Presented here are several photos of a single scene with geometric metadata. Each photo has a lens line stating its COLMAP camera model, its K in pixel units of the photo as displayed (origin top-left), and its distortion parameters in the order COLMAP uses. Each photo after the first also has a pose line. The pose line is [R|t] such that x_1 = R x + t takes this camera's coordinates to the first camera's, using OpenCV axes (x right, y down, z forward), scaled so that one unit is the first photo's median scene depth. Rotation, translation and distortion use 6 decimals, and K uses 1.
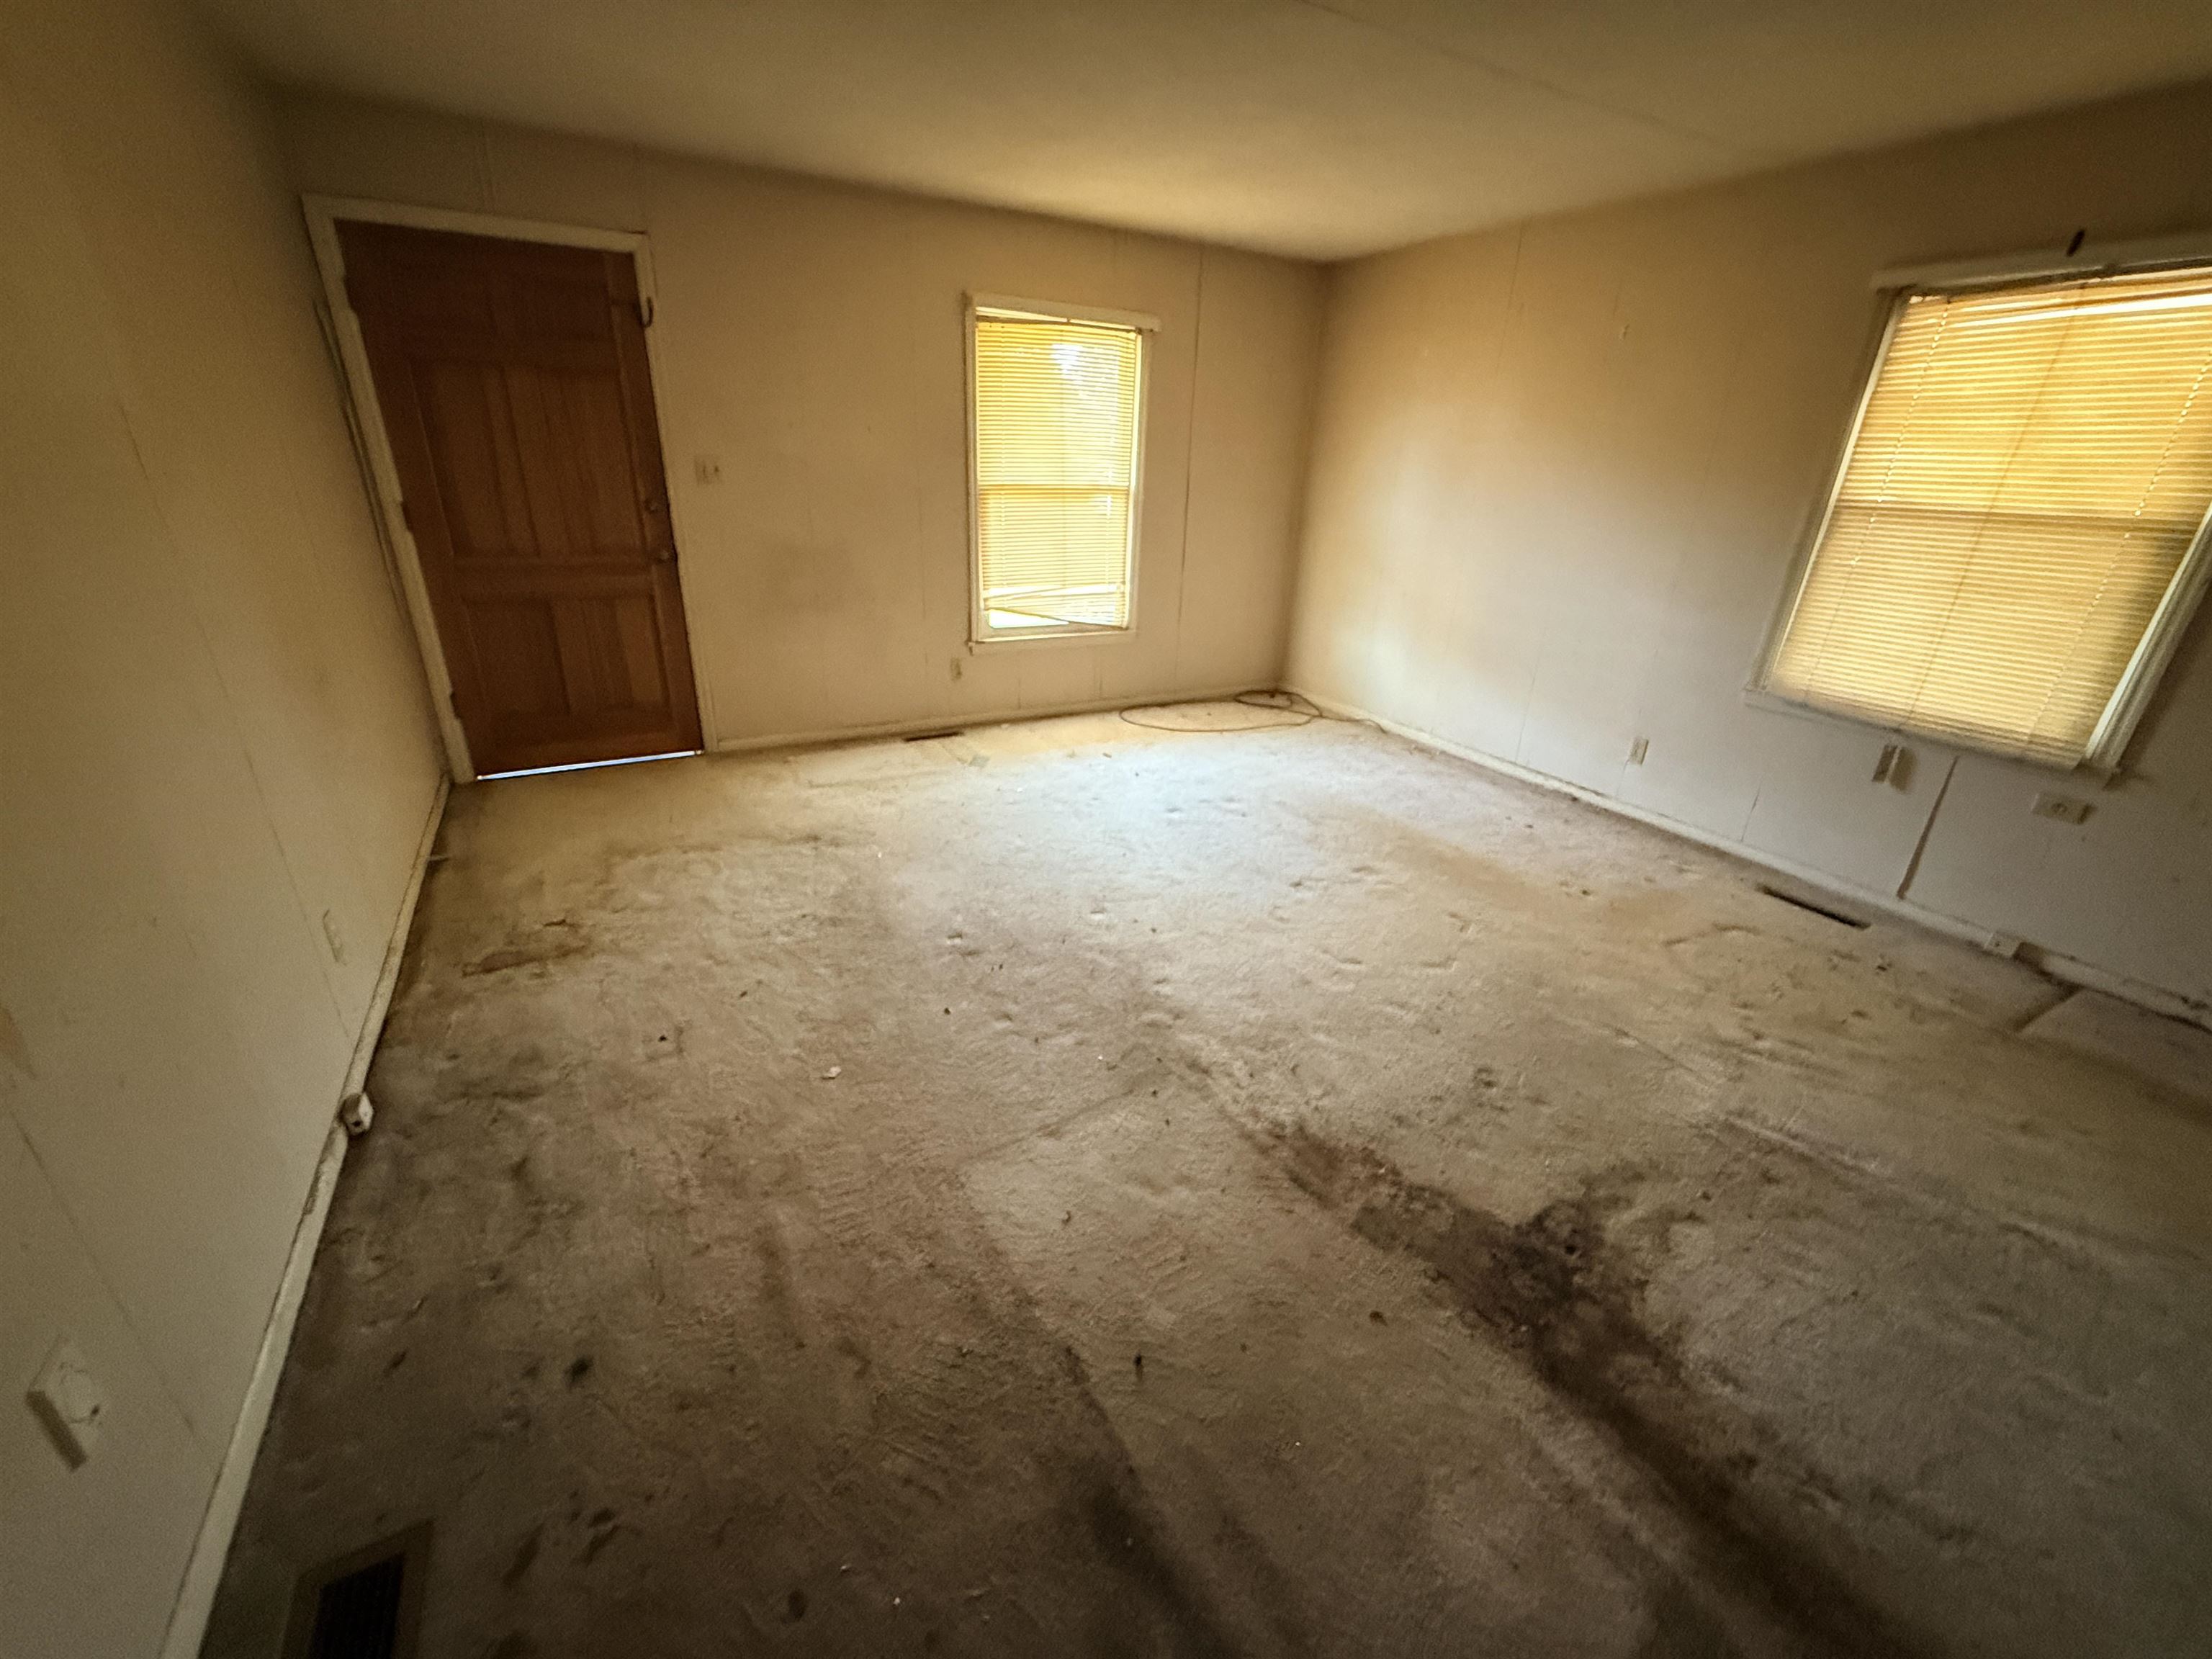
lens RADIAL K [[885.9, 0, 1101.3], [0, 885.9, 831.4], [0, 0, 1]] dist [-0.001042, -0.000287]
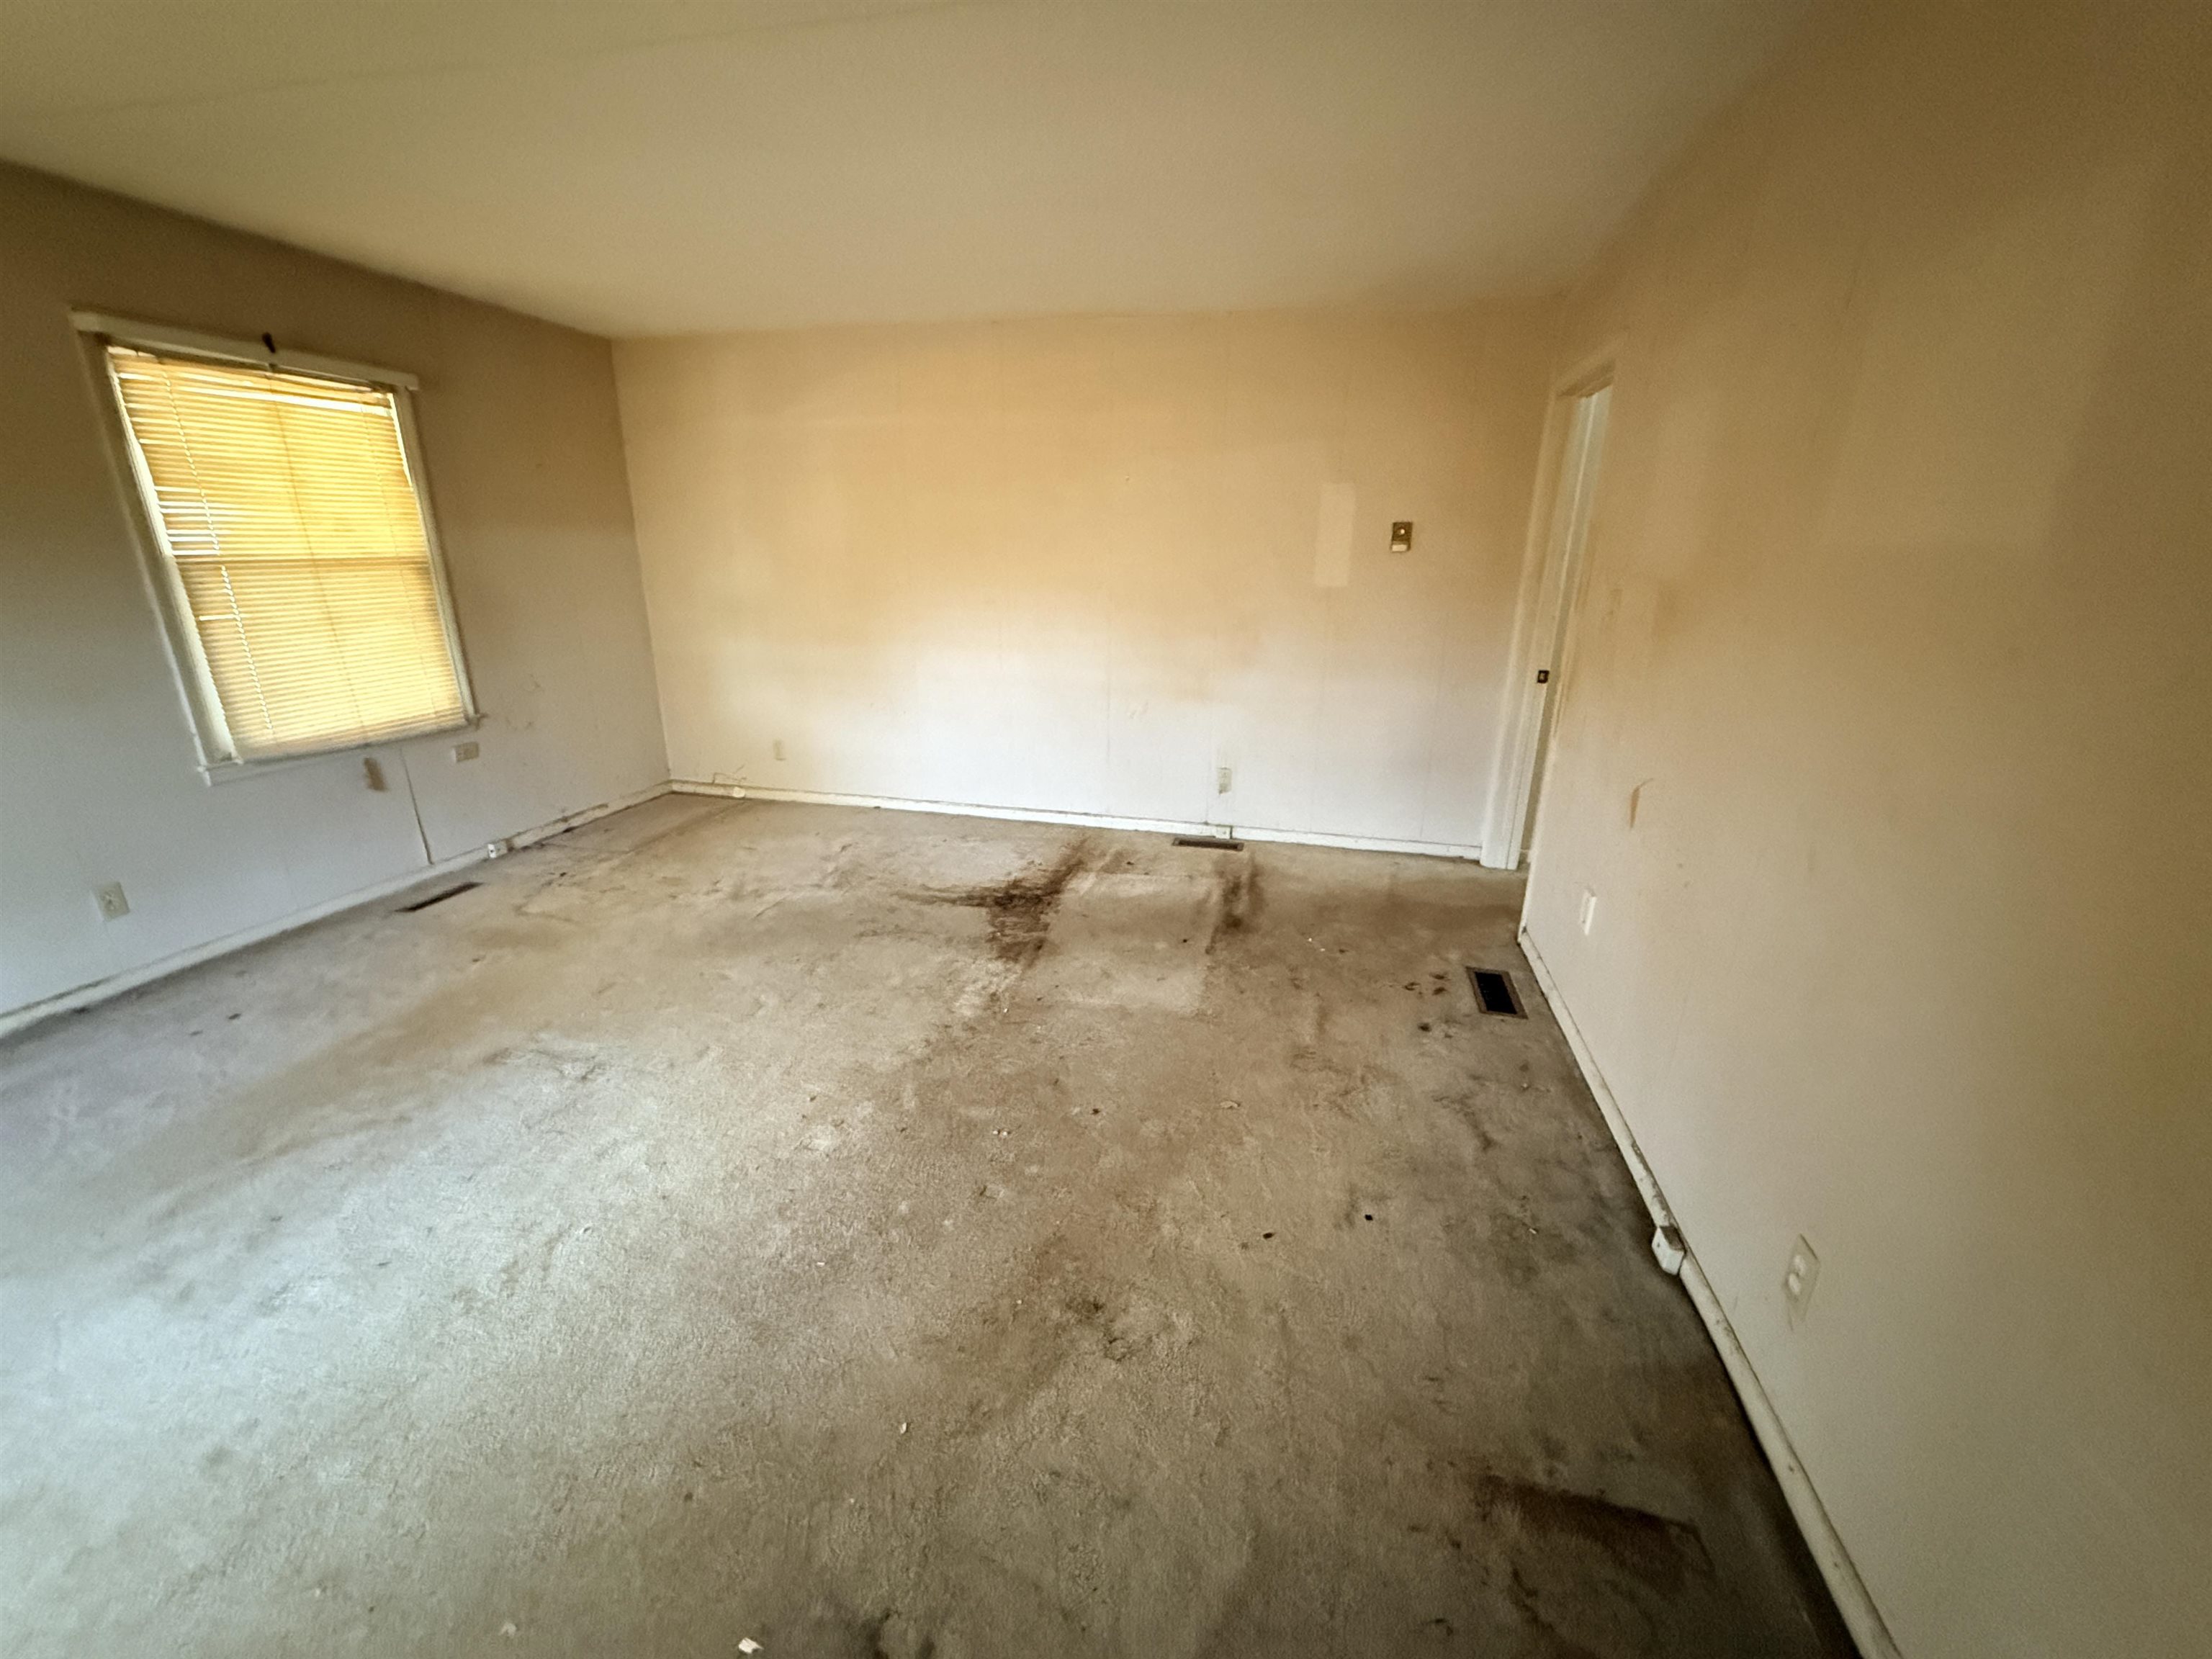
lens RADIAL K [[885.9, 0, 1101.3], [0, 885.9, 831.4], [0, 0, 1]] dist [-0.001042, -0.000287]
pose [[-0.728824, -0.253170, 0.636177, -0.639691], [0.234281, 0.780839, 0.579139, -0.532467], [-0.643373, 0.571135, -0.509781, 1.172133]]
